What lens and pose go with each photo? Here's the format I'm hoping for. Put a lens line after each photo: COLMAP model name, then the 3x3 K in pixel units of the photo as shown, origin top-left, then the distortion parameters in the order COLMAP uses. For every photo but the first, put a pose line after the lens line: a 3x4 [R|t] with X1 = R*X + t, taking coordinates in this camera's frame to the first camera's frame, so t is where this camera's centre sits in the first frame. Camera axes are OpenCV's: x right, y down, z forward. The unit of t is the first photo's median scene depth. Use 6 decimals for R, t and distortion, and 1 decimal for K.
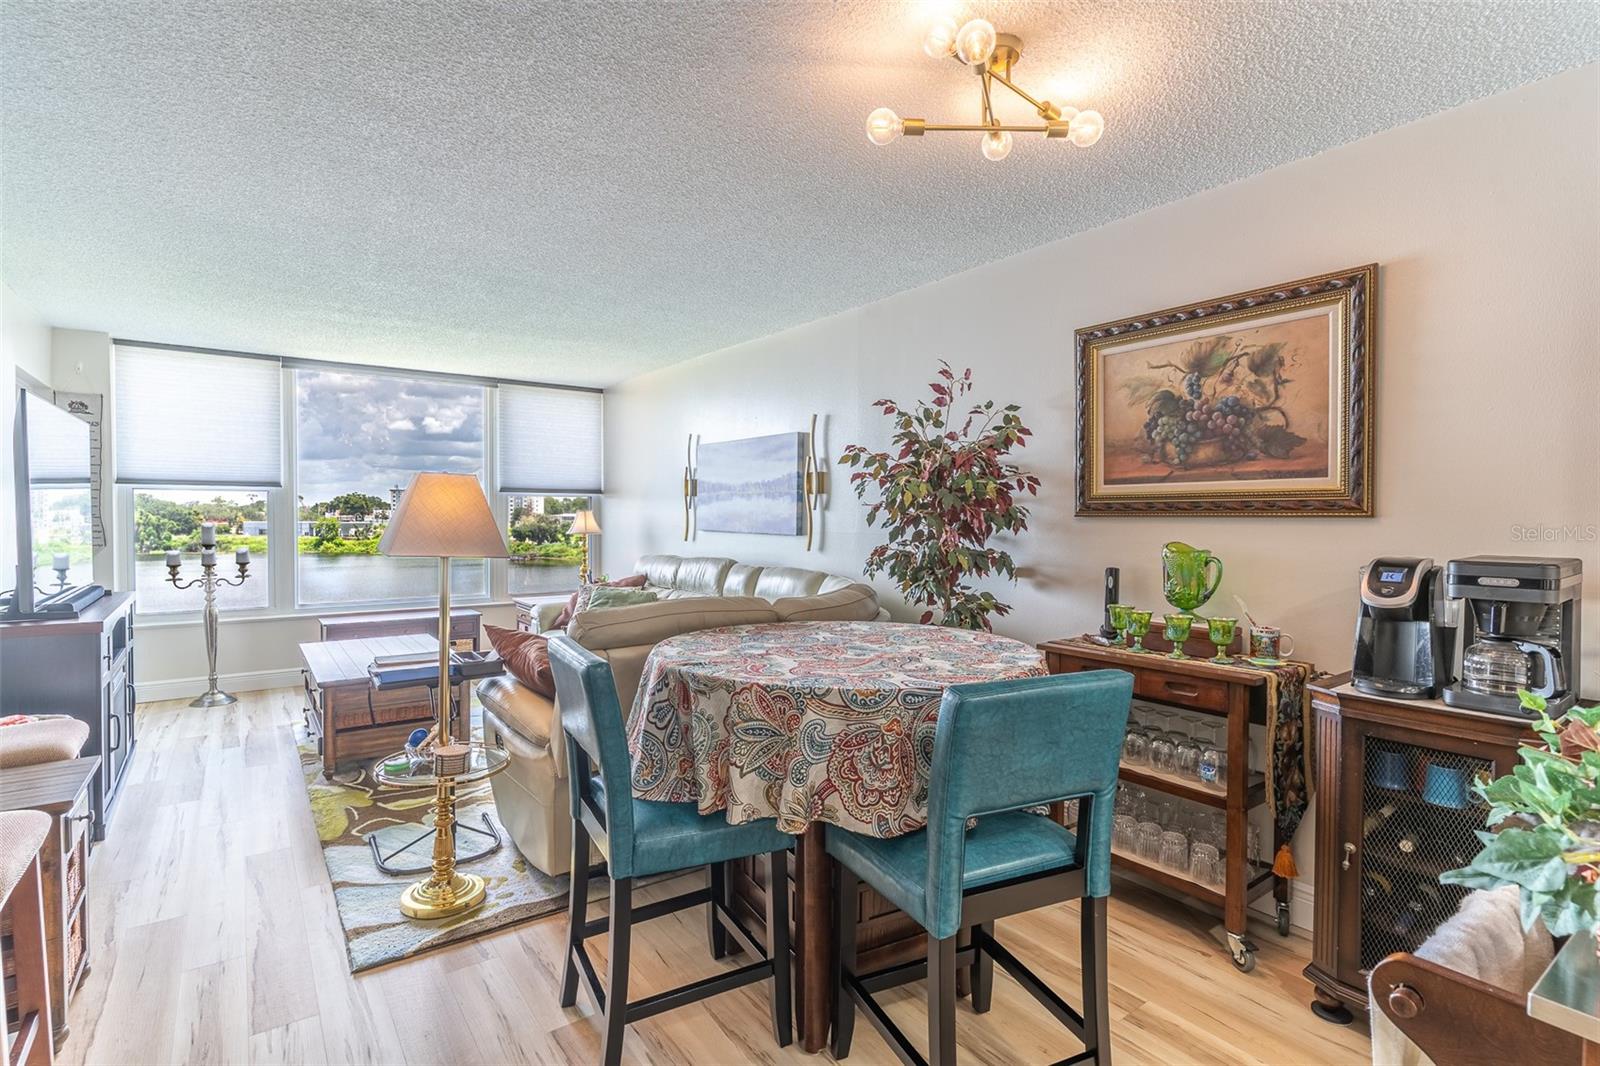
lens RADIAL K [[770.7, 0, 791.3], [0, 770.7, 524.8], [0, 0, 1]] dist [0.000738, 0.000704]
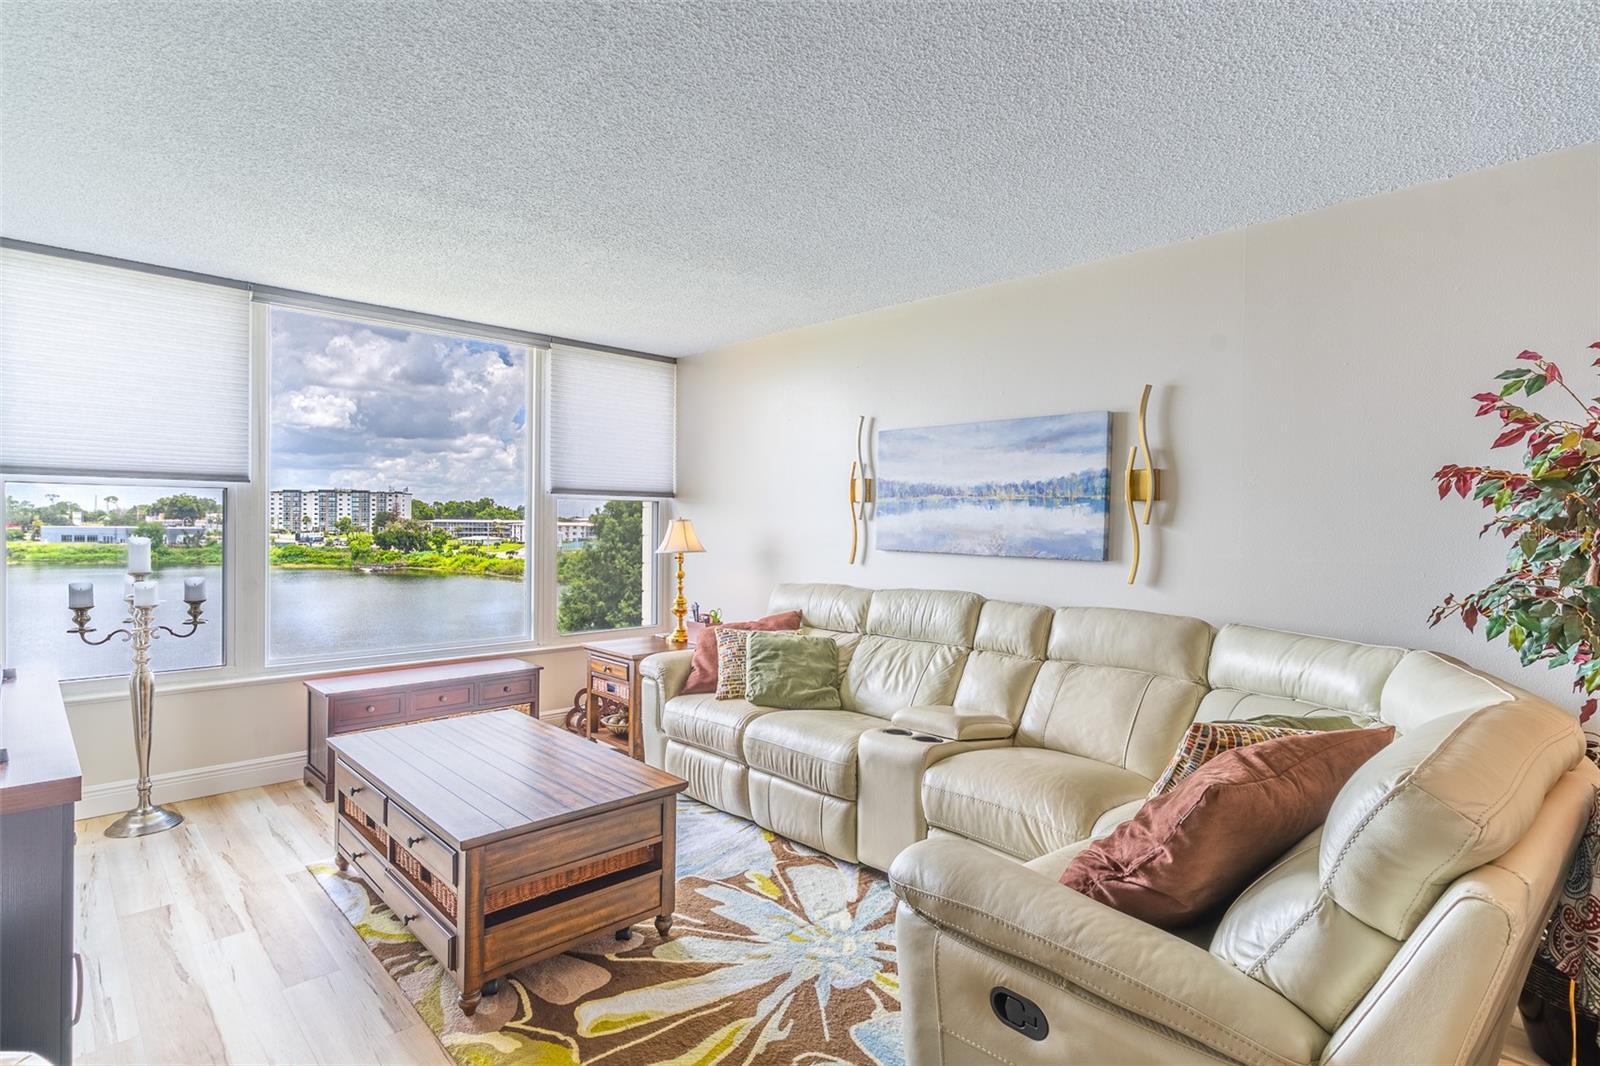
lens RADIAL K [[804.8, 0, 798.6], [0, 804.8, 524.6], [0, 0, 1]] dist [0.001422, -0.000898]
pose [[0.990469, 0.005870, 0.137608, -0.294091], [-0.004466, 0.999935, -0.010513, -0.007887], [-0.137661, 0.009799, 0.990431, 0.260910]]
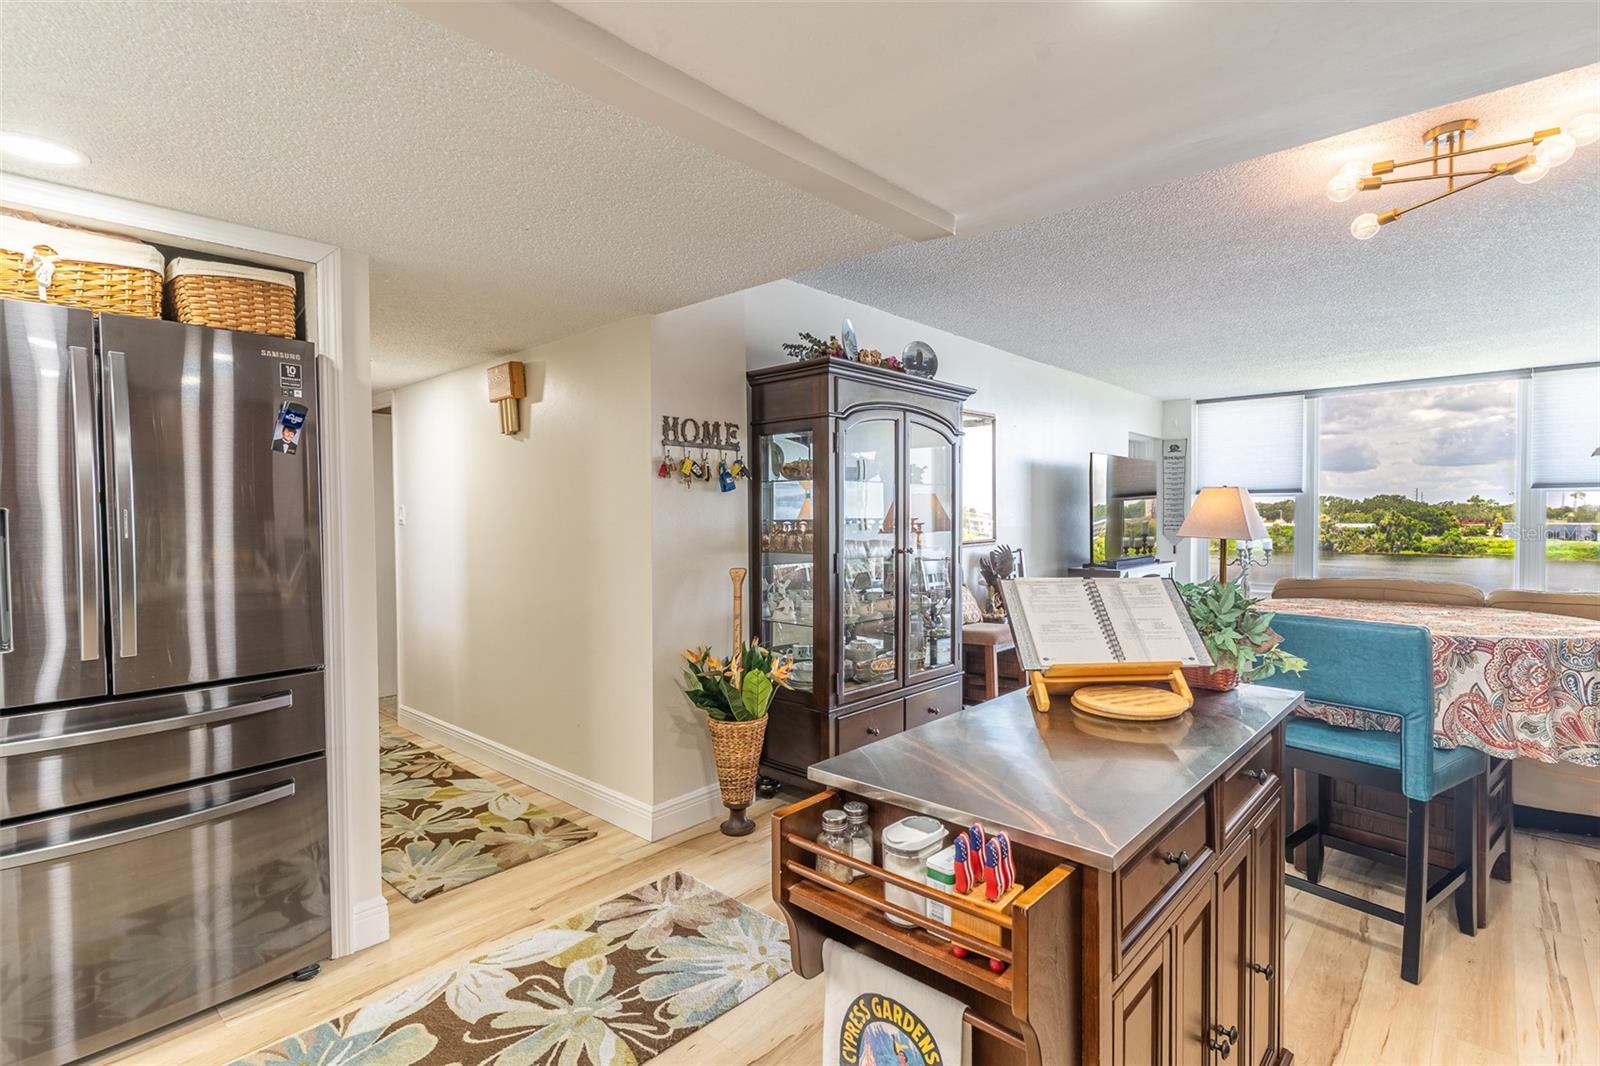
lens RADIAL K [[770.7, 0, 793.8], [0, 770.7, 531.9], [0, 0, 1]] dist [0.000738, 0.000704]
pose [[0.204826, 0.015850, -0.978670, 0.421365], [-0.007874, 0.999863, 0.014546, 0.004779], [0.978767, 0.004727, 0.204923, -0.089634]]
